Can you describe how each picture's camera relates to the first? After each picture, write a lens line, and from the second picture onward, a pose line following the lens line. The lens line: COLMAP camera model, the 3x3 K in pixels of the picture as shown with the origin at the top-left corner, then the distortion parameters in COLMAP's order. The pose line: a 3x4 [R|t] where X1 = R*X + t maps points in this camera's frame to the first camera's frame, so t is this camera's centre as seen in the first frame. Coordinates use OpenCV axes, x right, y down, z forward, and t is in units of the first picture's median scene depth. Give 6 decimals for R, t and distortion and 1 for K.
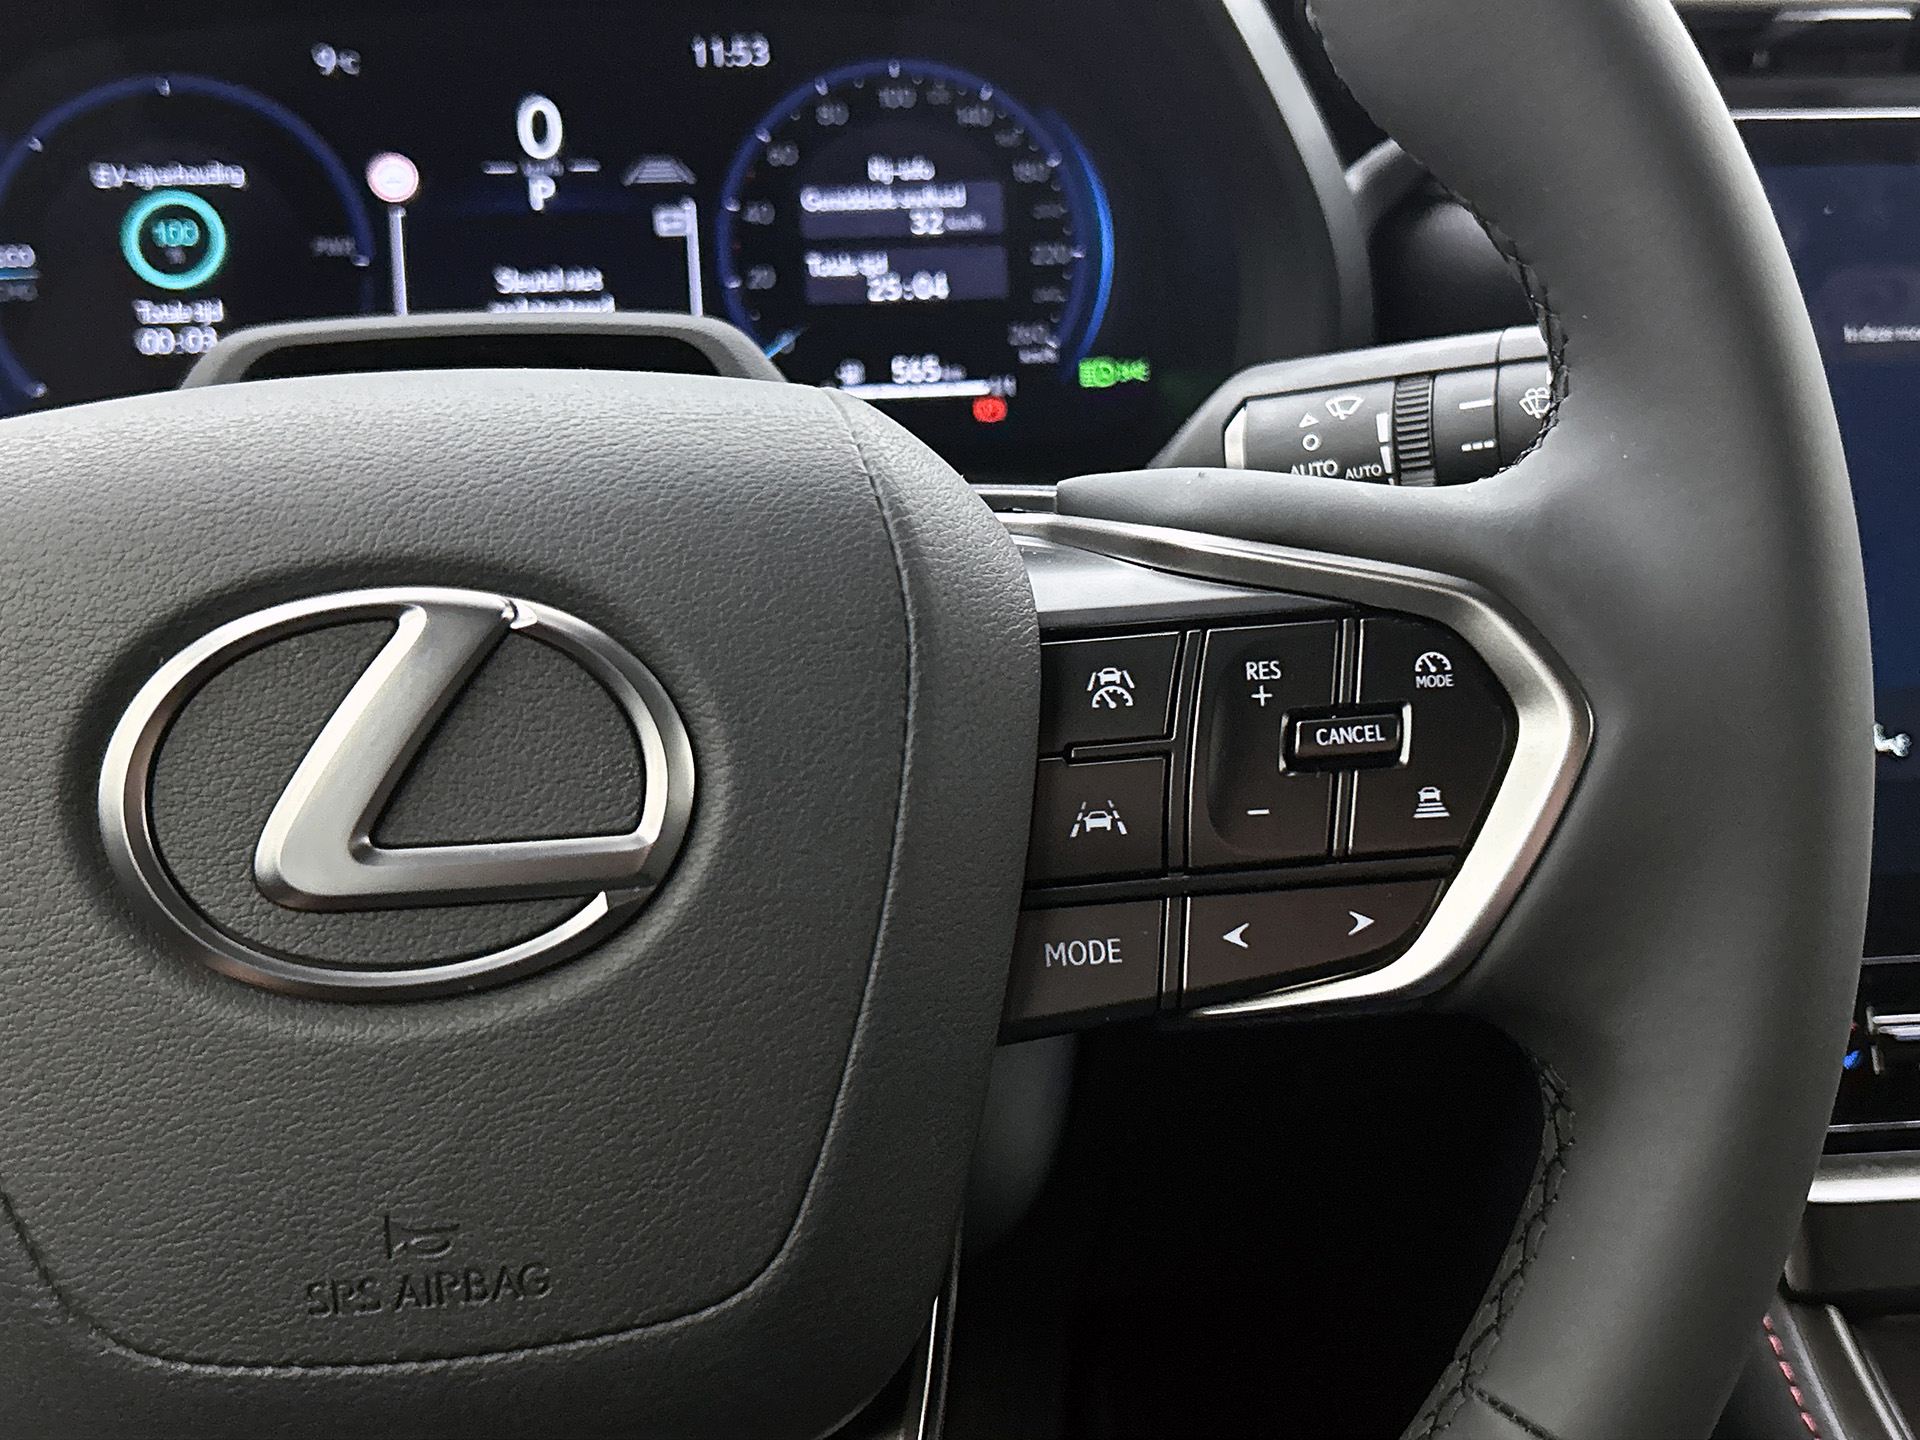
lens RADIAL K [[2123.1, 0, 956.7], [0, 2123.1, 762.8], [0, 0, 1]] dist [0.240359, -0.708830]
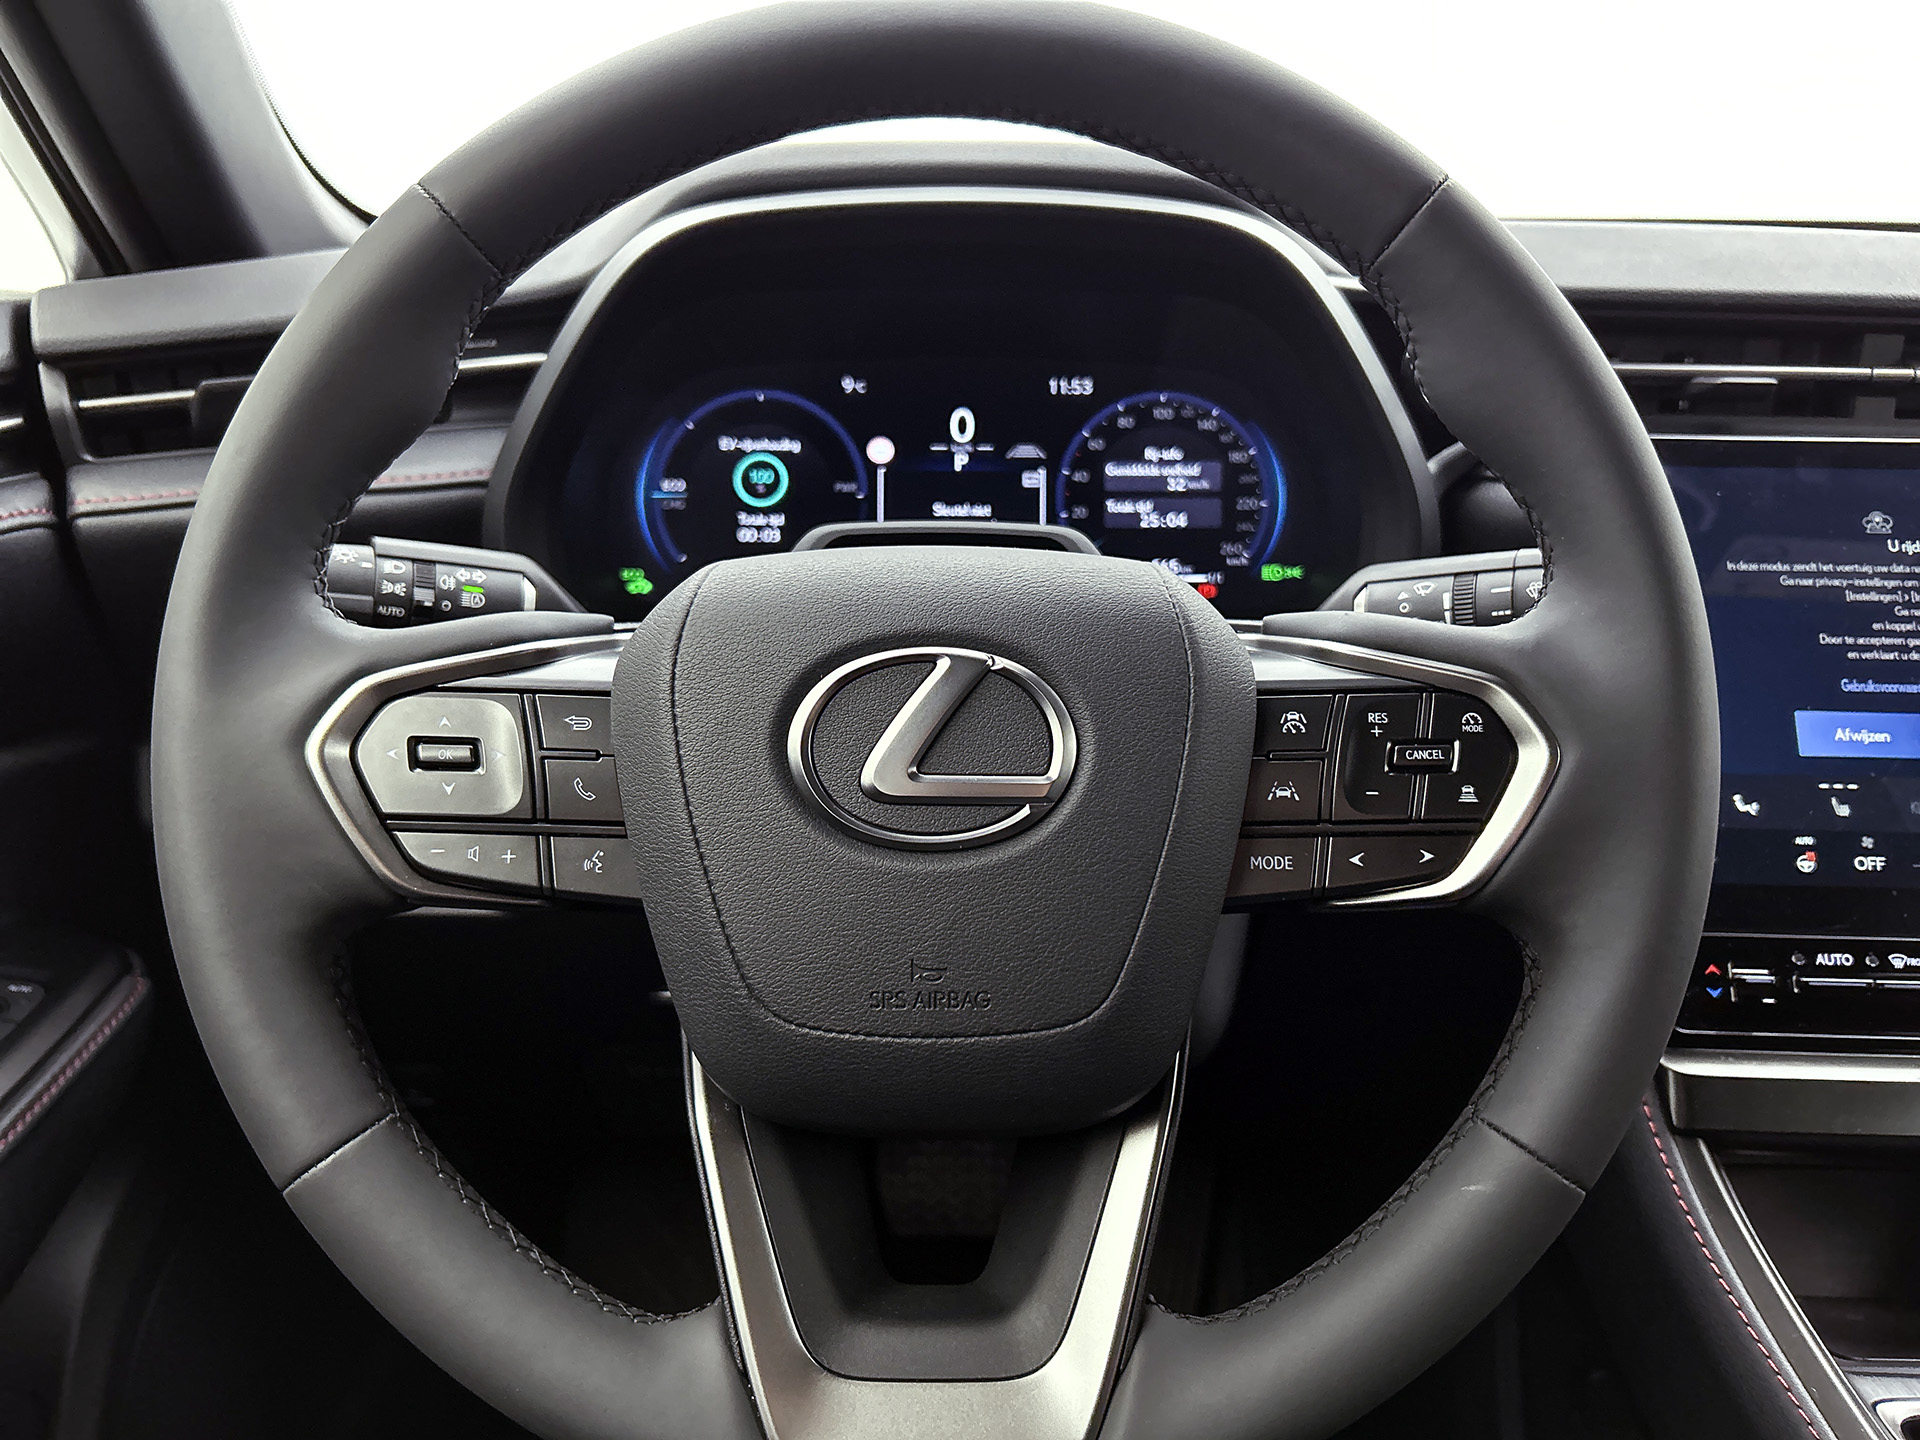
lens RADIAL K [[1420.8, 0, 980.7], [0, 1420.8, 751.6], [0, 0, 1]] dist [0.099601, -0.123756]
pose [[0.992666, 0.055708, -0.107286, -0.051281], [-0.062771, 0.995998, -0.063628, 0.069859], [0.103312, 0.069895, 0.992190, -0.214632]]
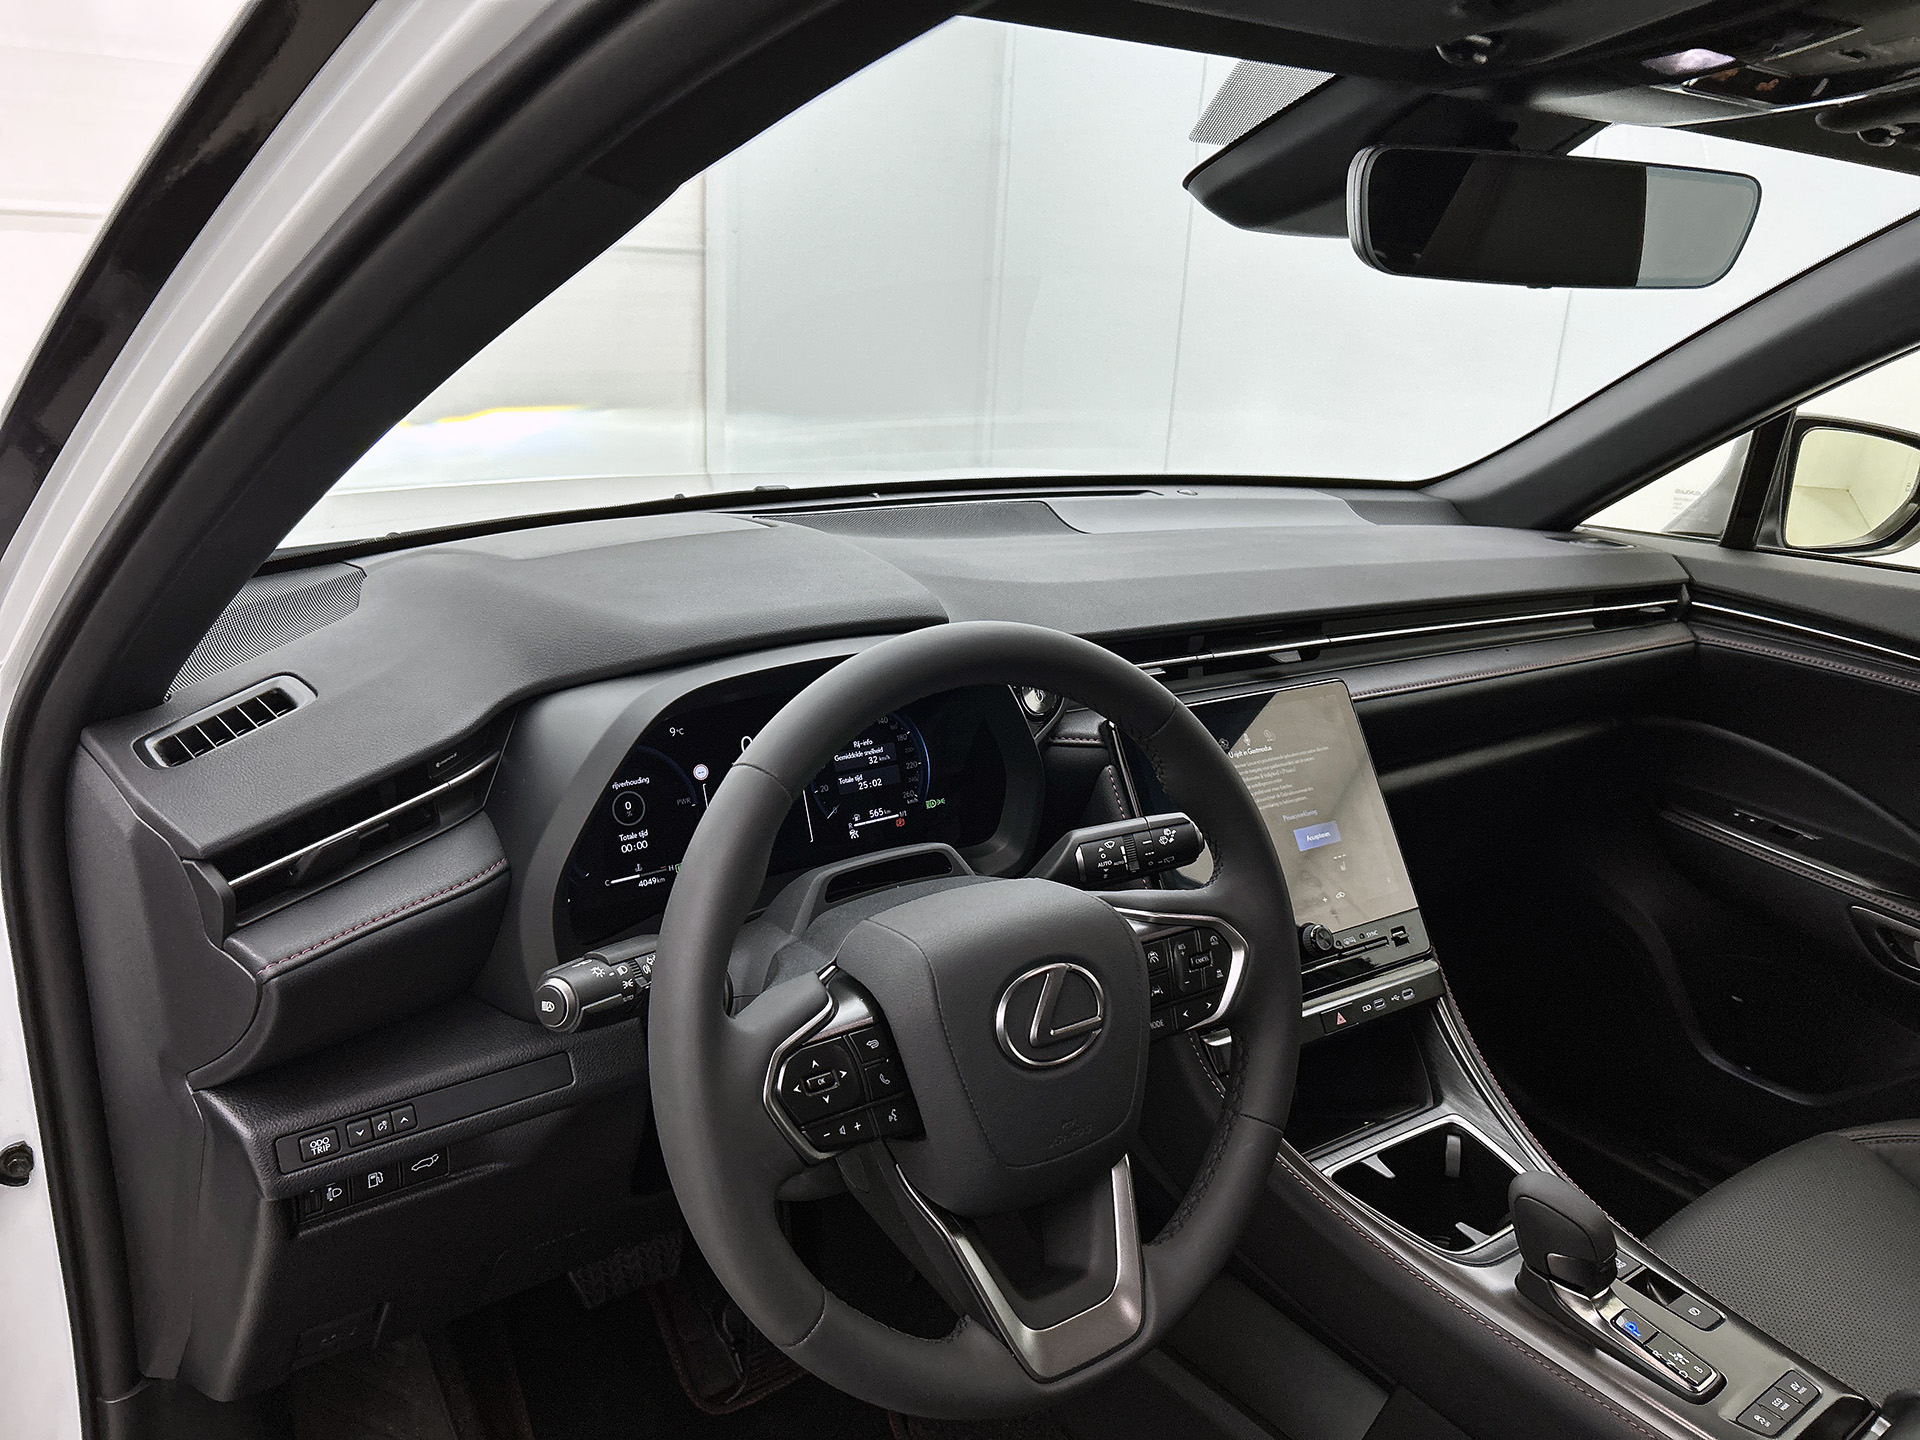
lens RADIAL K [[1392.1, 0, 969.8], [0, 1392.1, 730.9], [0, 0, 1]] dist [0.072184, -0.090492]
pose [[0.877195, -0.102089, 0.469156, -1.085333], [0.129229, 0.991276, -0.025920, -0.329994], [-0.462417, 0.083366, 0.882735, -0.942393]]
